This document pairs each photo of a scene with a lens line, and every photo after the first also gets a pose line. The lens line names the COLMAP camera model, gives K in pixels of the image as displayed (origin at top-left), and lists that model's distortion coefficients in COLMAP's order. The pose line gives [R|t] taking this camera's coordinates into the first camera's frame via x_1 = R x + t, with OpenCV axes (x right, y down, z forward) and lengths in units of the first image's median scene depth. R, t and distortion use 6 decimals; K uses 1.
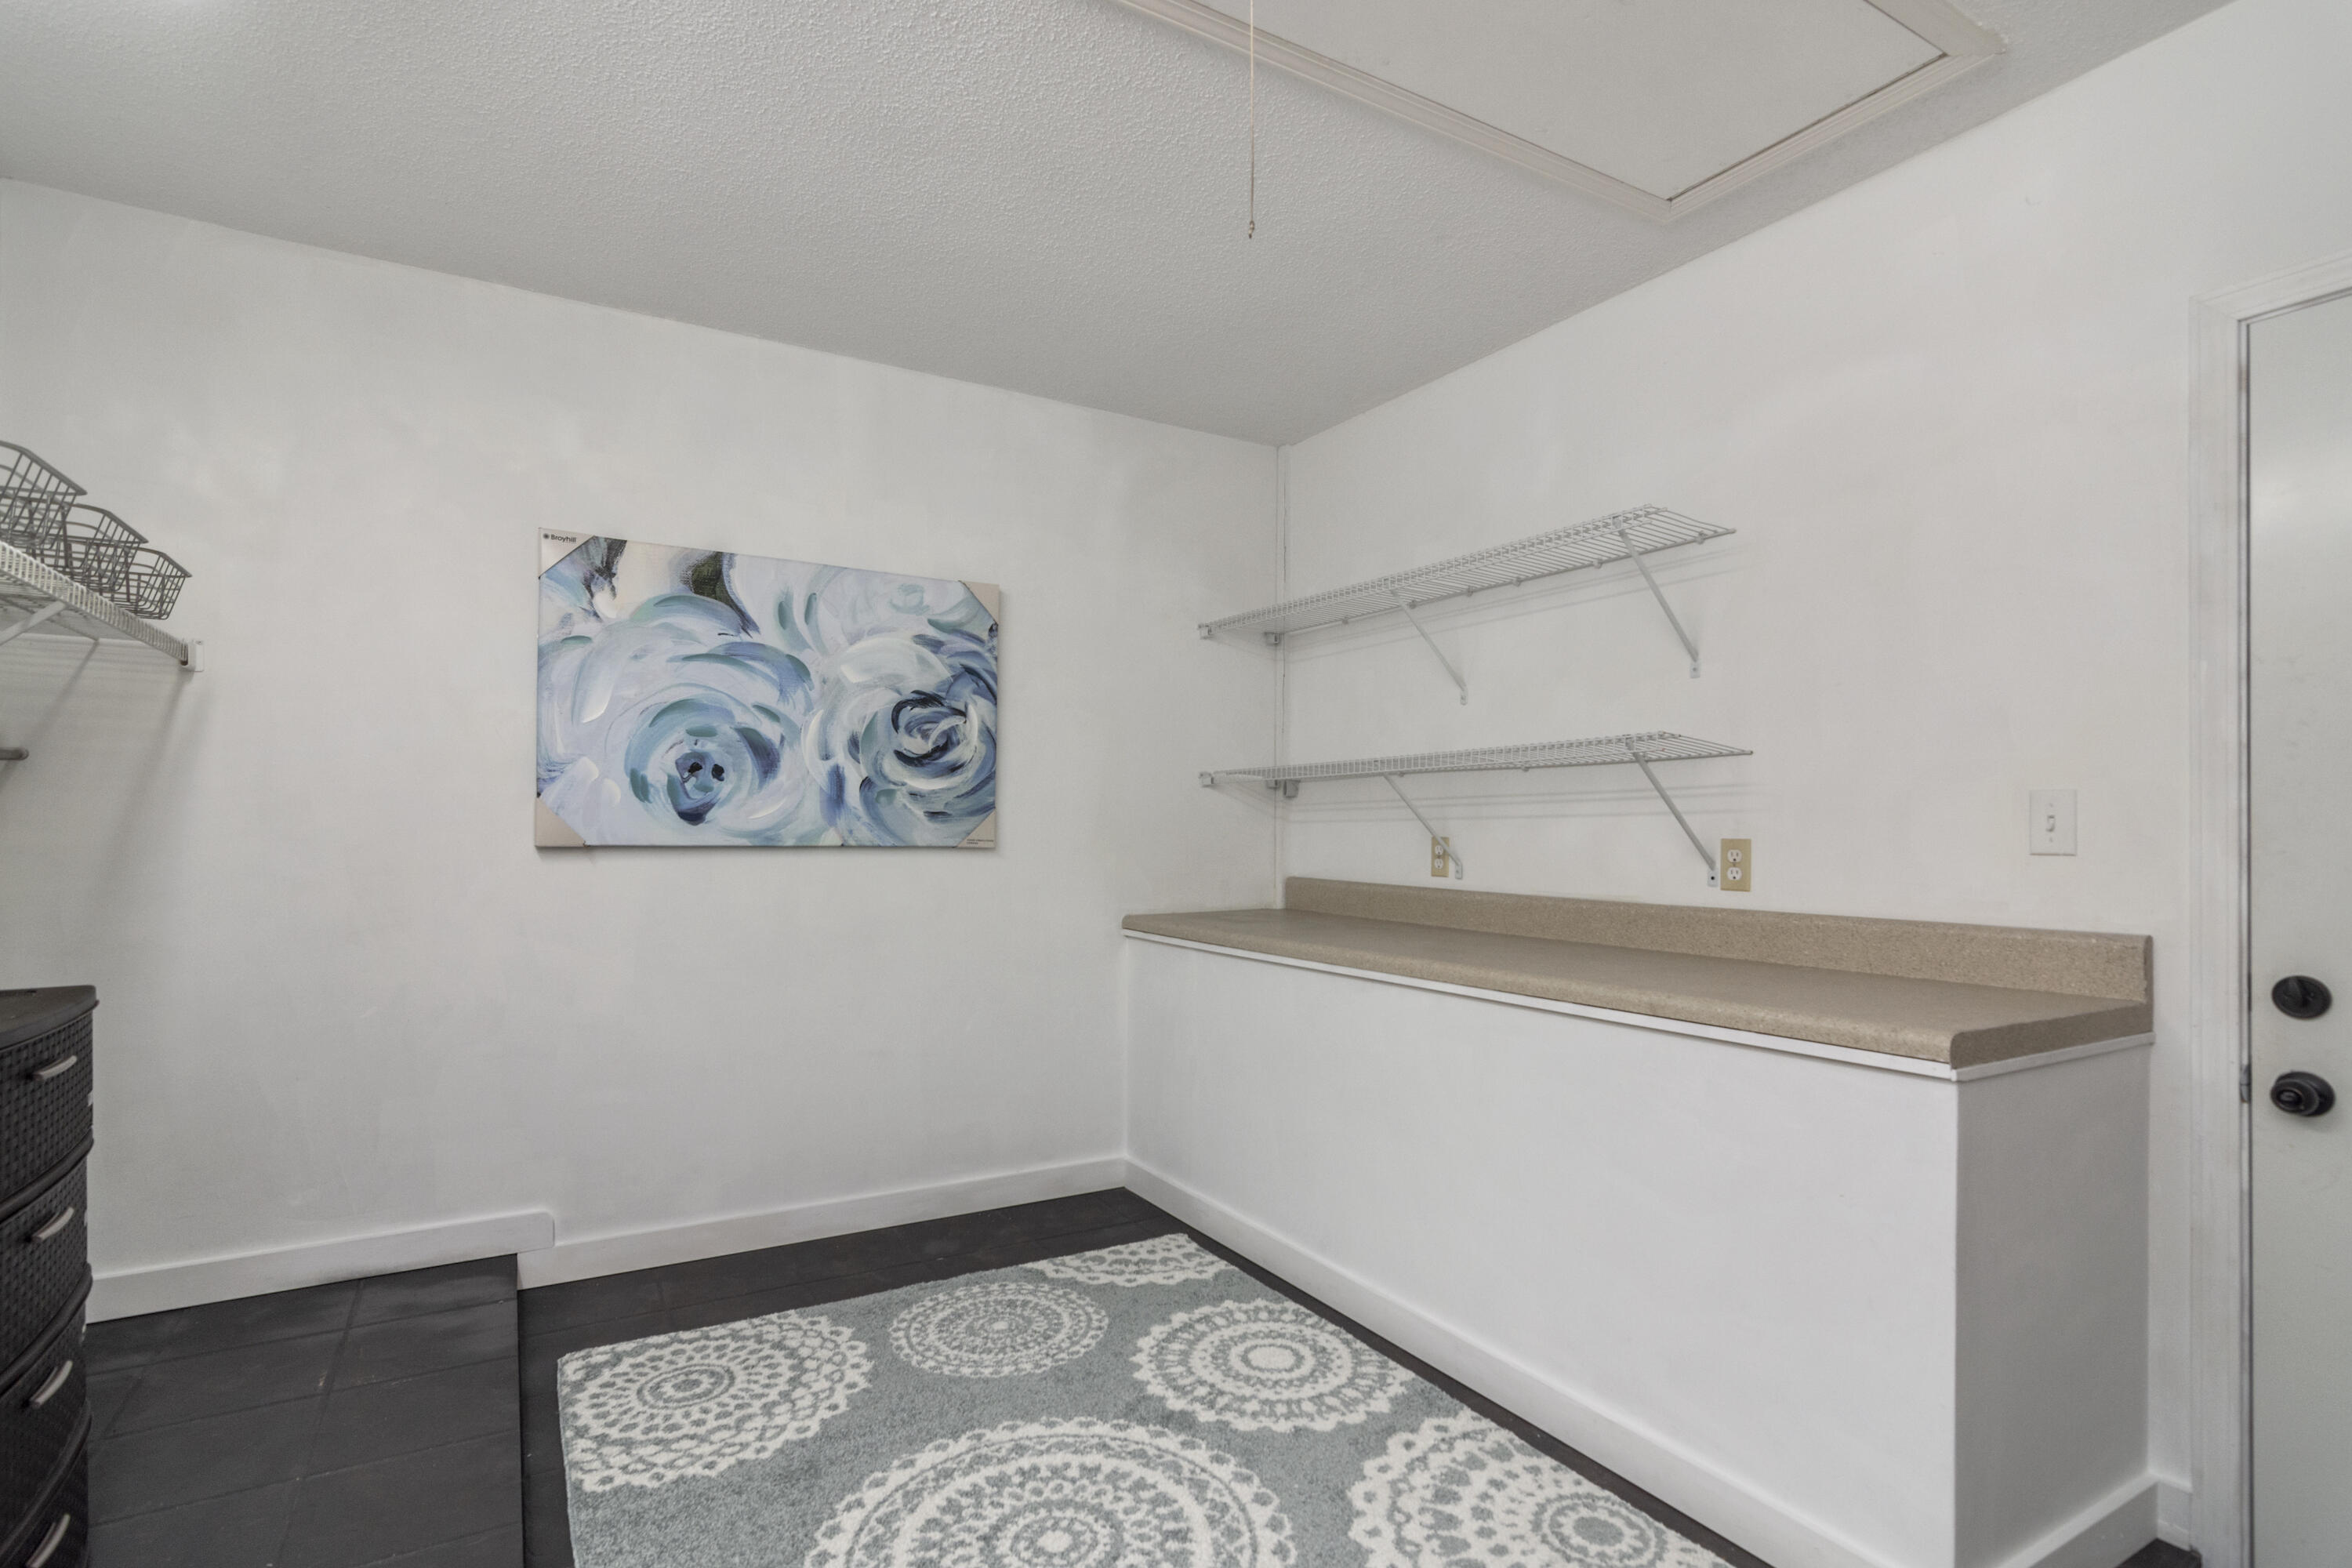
lens RADIAL K [[1150.6, 0, 1176.4], [0, 1150.6, 805.5], [0, 0, 1]] dist [-0.003273, -0.000675]
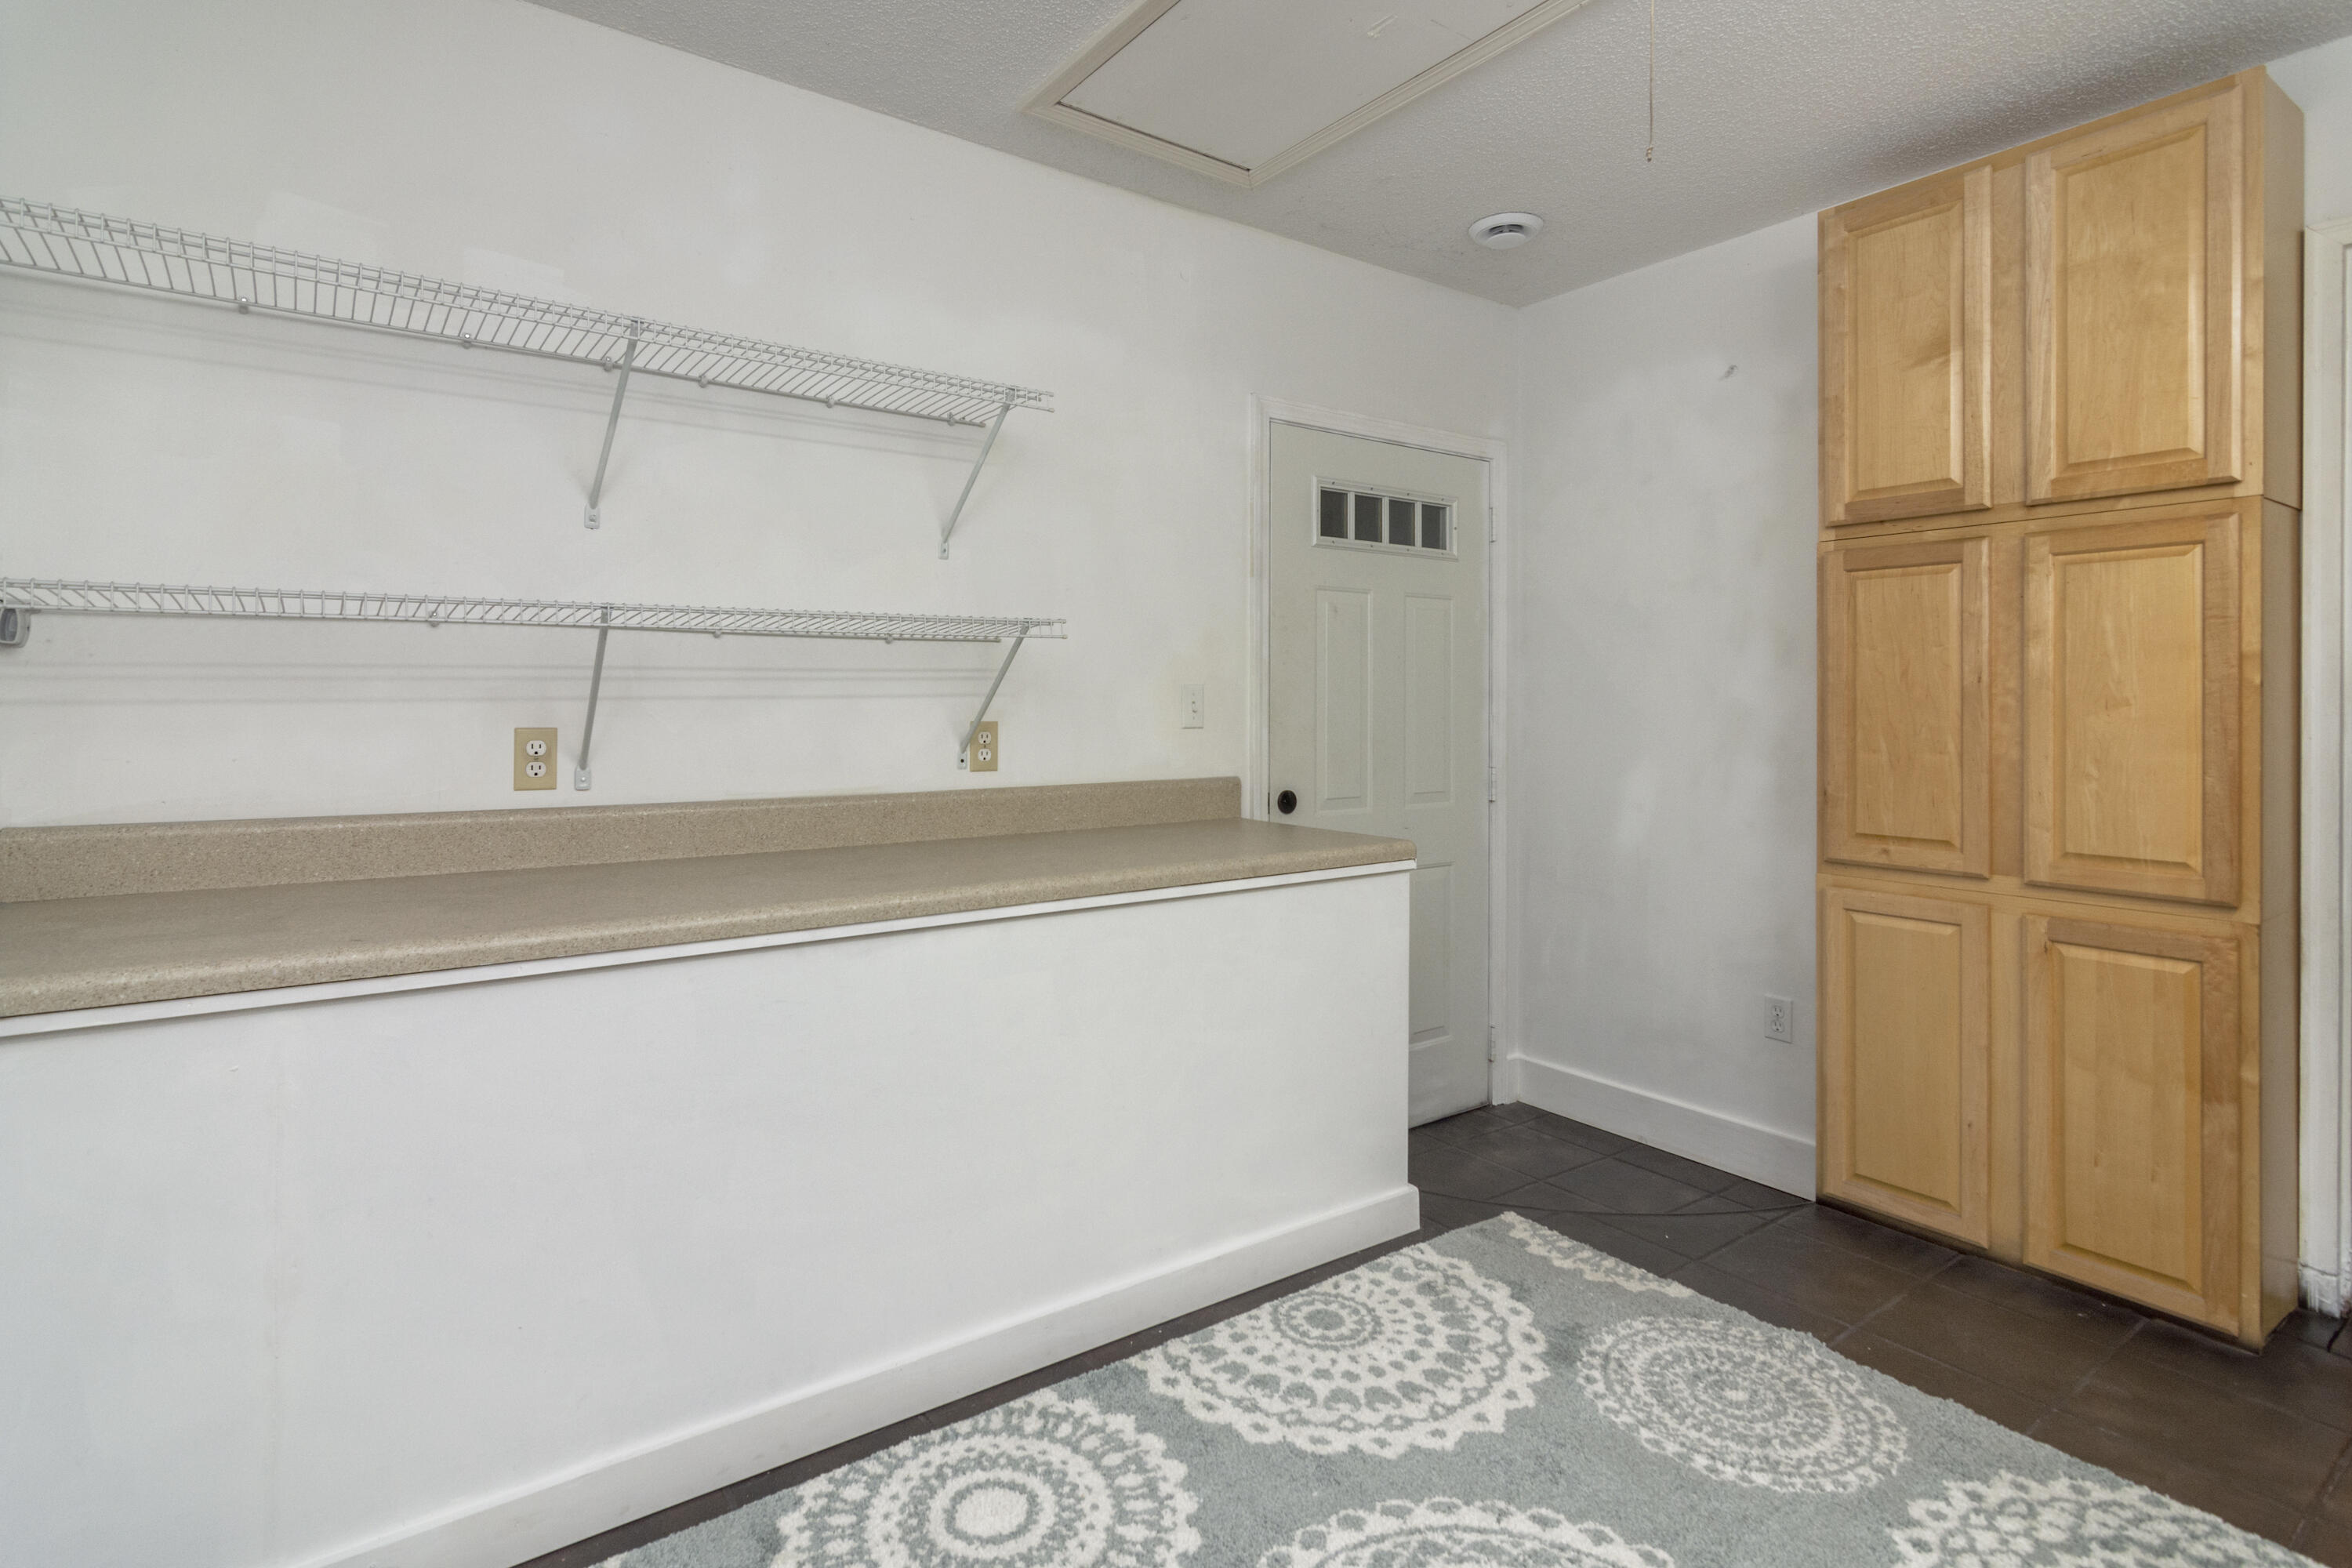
lens RADIAL K [[1150.6, 0, 1164.5], [0, 1150.6, 696.8], [0, 0, 1]] dist [-0.003273, -0.000675]
pose [[-0.083396, 0.006275, 0.996497, -0.639196], [-0.017864, 0.999810, -0.007791, 0.013254], [-0.996356, -0.018452, -0.083268, 1.042850]]
